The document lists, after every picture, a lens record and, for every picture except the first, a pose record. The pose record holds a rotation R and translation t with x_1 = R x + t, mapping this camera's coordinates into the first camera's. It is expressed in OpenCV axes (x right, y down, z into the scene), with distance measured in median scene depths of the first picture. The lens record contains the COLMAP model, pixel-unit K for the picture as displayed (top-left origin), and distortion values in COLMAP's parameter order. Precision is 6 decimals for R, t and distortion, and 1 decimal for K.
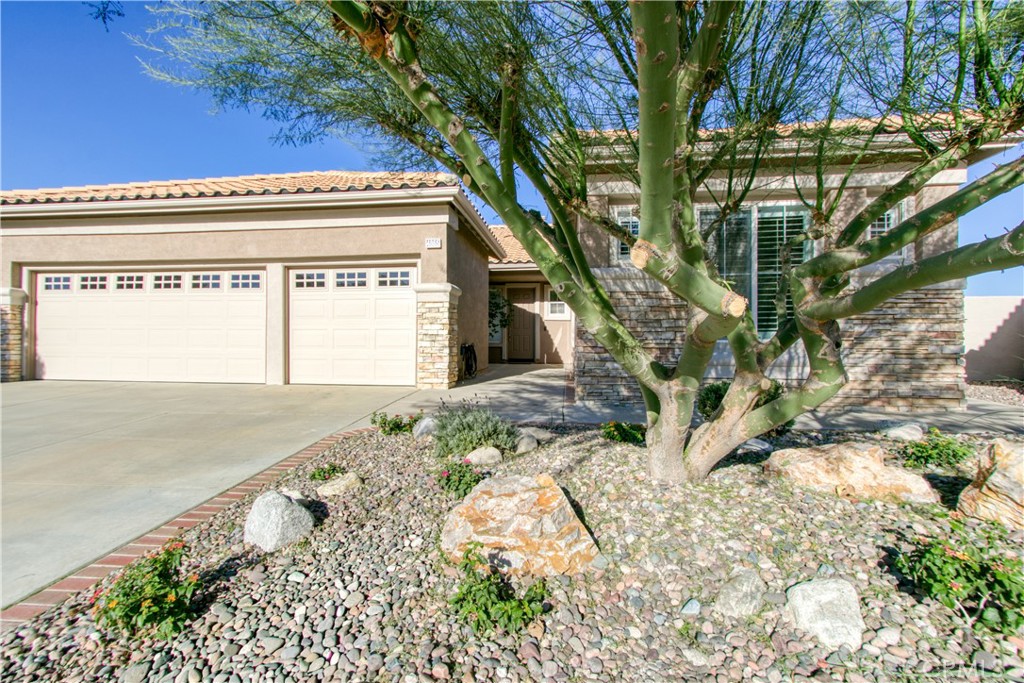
lens RADIAL K [[479.6, 0, 512.0], [0, 479.6, 341.5], [0, 0, 1]] dist [0.001728, 0.000340]
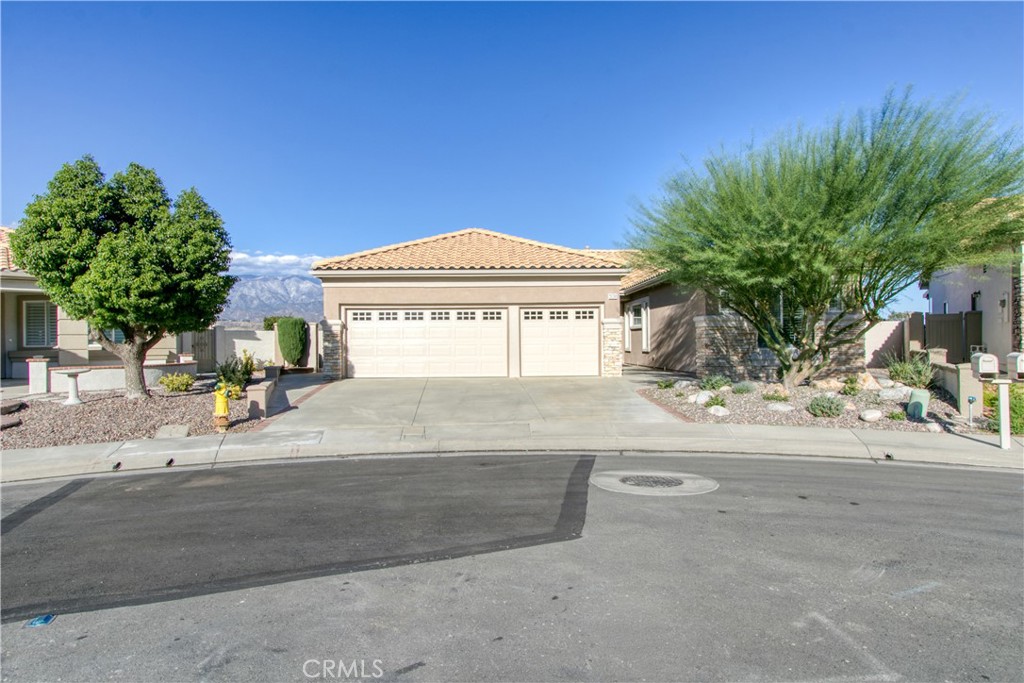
lens RADIAL K [[562.6, 0, 512.0], [0, 562.6, 341.5], [0, 0, 1]] dist [-0.003370, -0.000442]
pose [[0.987969, -0.012076, 0.154181, -0.814867], [0.012200, 0.999926, 0.000140, -0.035359], [-0.154171, 0.001742, 0.988043, -0.988887]]
